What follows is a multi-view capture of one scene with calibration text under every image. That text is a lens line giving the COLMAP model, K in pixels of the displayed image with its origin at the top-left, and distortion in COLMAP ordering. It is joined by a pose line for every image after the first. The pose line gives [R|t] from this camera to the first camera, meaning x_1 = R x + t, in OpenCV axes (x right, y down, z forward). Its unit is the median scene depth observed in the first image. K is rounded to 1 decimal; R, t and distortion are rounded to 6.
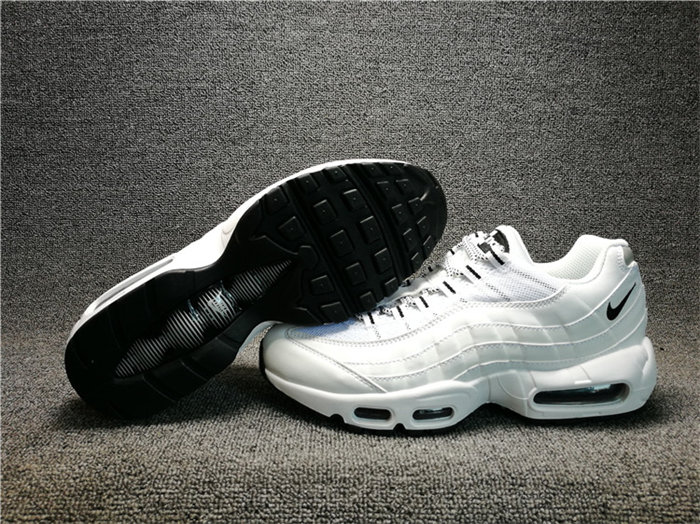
lens RADIAL K [[566.0, 0, 348.5], [0, 566.0, 242.2], [0, 0, 1]] dist [-0.061446, 0.066248]
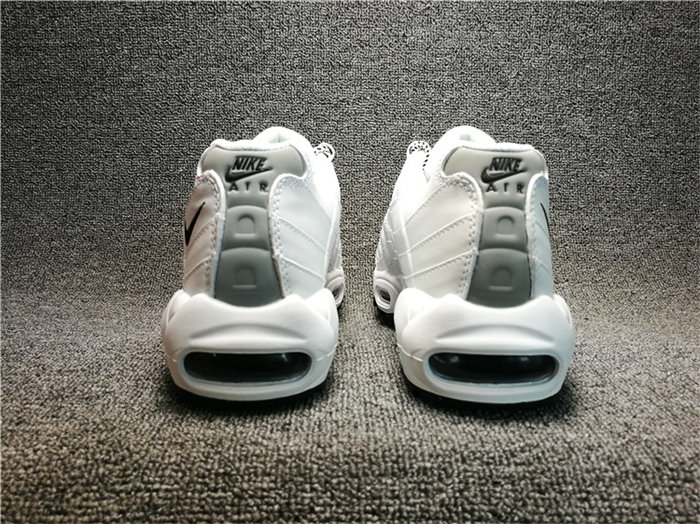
lens RADIAL K [[566.0, 0, 347.0], [0, 566.0, 244.9], [0, 0, 1]] dist [-0.061446, 0.066248]
pose [[0.999947, 0.001029, -0.010222, -0.047127], [-0.000870, 0.999879, 0.015533, 0.070834], [0.010236, -0.015523, 0.999827, 0.164774]]
